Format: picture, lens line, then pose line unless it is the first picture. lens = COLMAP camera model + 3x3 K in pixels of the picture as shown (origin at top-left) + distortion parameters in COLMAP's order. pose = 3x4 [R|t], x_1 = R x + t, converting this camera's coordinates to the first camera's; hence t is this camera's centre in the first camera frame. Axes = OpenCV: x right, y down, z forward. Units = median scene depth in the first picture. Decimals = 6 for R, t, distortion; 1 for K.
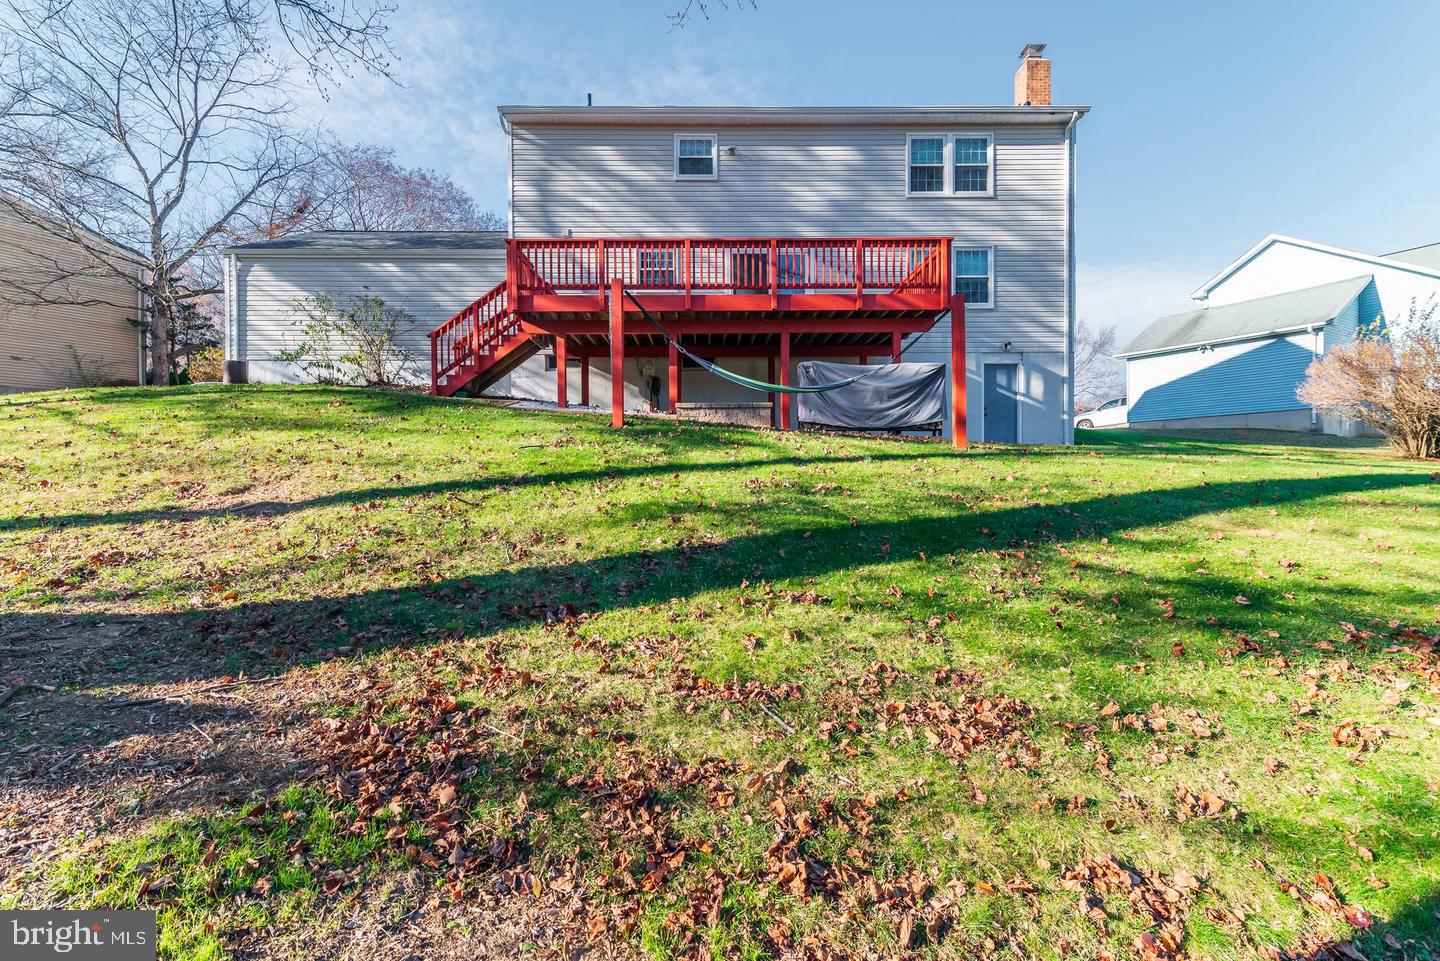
lens RADIAL K [[648.4, 0, 717.0], [0, 648.4, 486.0], [0, 0, 1]] dist [0.012235, -0.000712]
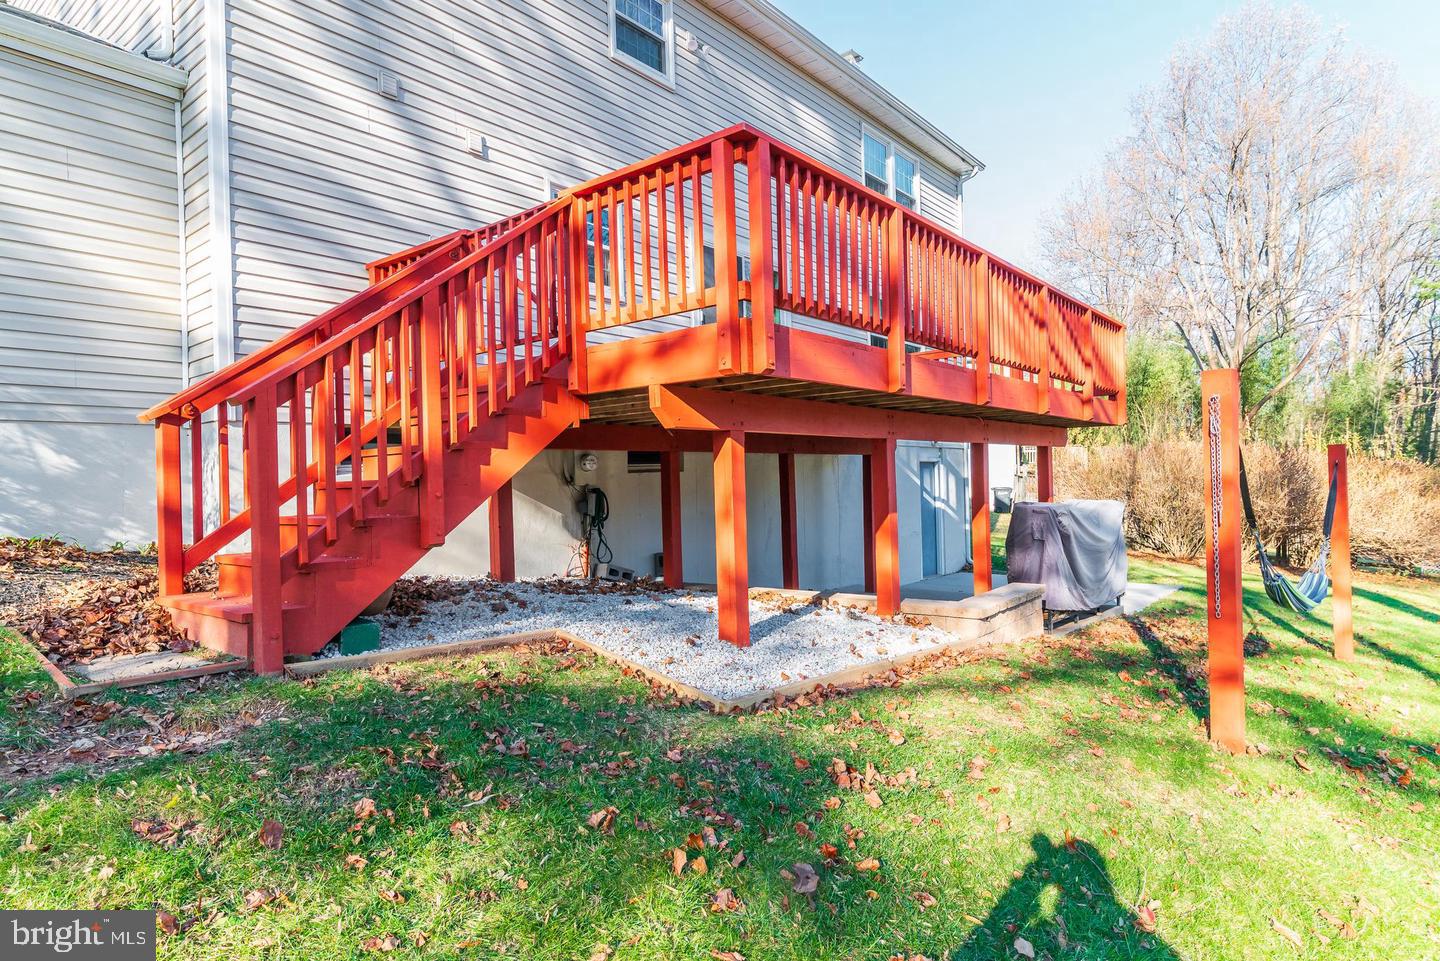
lens RADIAL K [[825.9, 0, 720.0], [0, 825.9, 480.5], [0, 0, 1]] dist [-0.000835, 0.000936]
pose [[0.638359, -0.011423, 0.769654, -0.463671], [0.035977, 0.999240, -0.015009, -0.160275], [-0.768897, 0.037271, 0.638285, 0.576683]]
